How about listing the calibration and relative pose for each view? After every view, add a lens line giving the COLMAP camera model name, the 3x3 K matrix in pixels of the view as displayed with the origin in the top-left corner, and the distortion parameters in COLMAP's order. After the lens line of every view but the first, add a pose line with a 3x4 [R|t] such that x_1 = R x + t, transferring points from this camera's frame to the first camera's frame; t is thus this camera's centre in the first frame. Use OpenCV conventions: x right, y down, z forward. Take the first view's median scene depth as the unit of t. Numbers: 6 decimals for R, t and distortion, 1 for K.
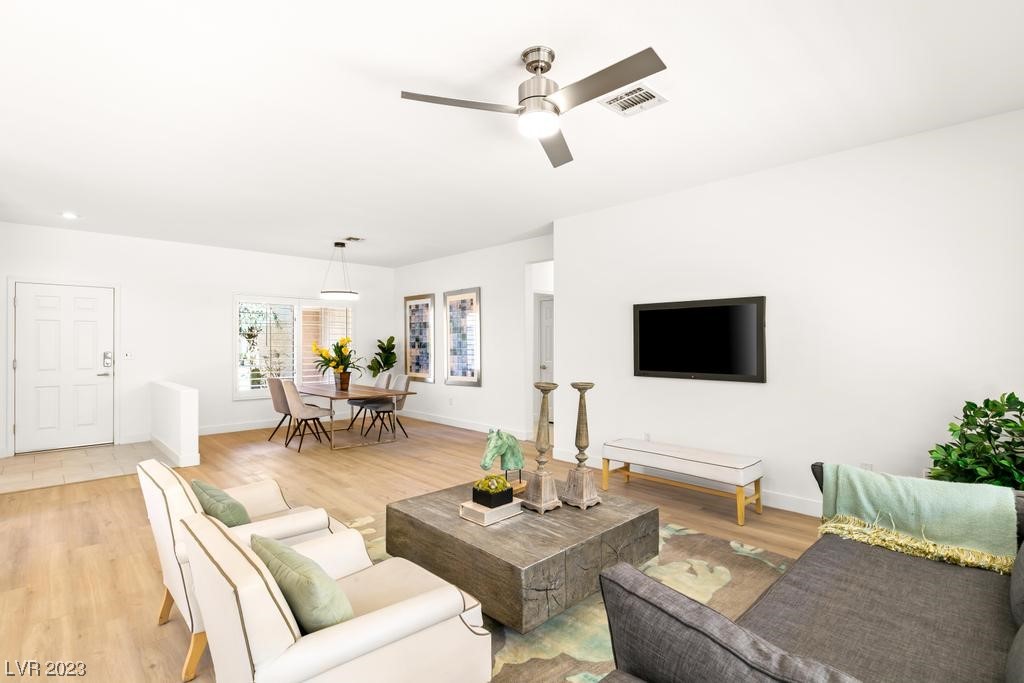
lens RADIAL K [[490.5, 0, 511.2], [0, 490.5, 340.9], [0, 0, 1]] dist [-0.004550, -0.000467]
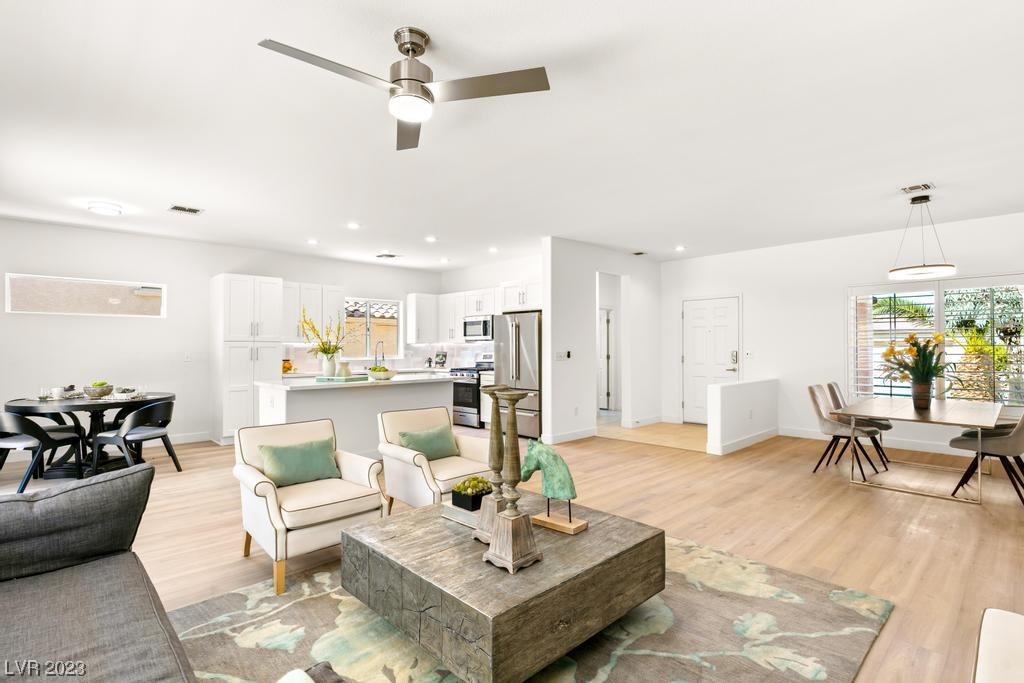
lens RADIAL K [[497.3, 0, 509.8], [0, 497.3, 348.4], [0, 0, 1]] dist [-0.000421, 0.000057]
pose [[-0.005927, 0.001464, -0.999981, 0.397640], [0.007073, 0.999974, 0.001423, 0.010567], [0.999957, -0.007064, -0.005937, 0.464417]]
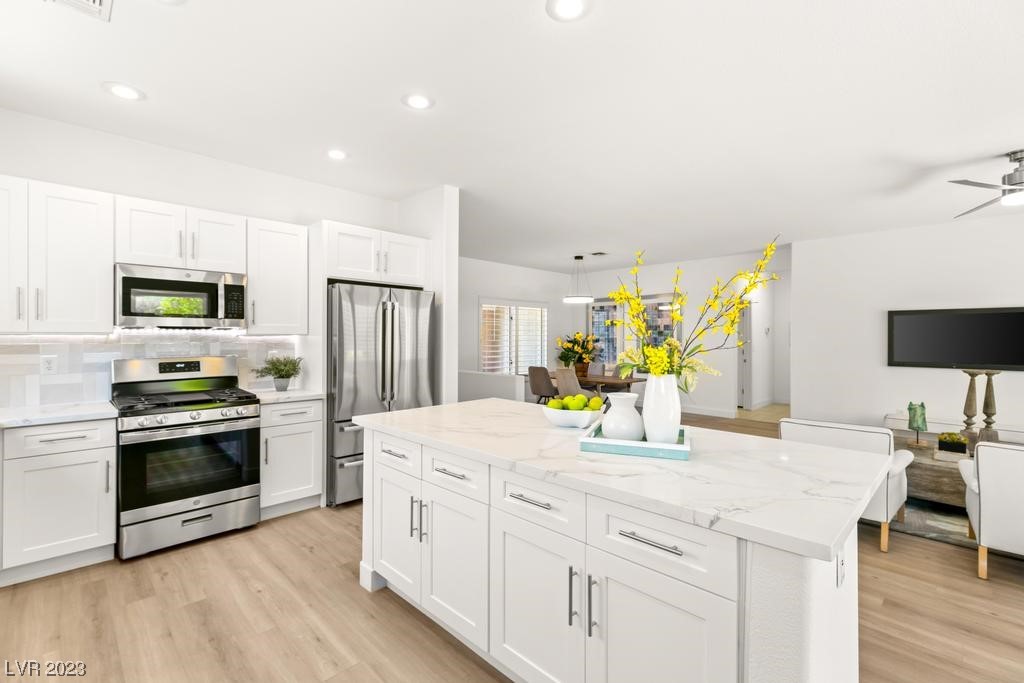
lens RADIAL K [[463.6, 0, 510.2], [0, 463.6, 337.5], [0, 0, 1]] dist [0.003476, 0.000654]
pose [[0.999812, 0.004500, 0.018864, -0.597906], [-0.004608, 0.999973, 0.005694, -0.004998], [-0.018838, -0.005780, 0.999806, -0.158507]]
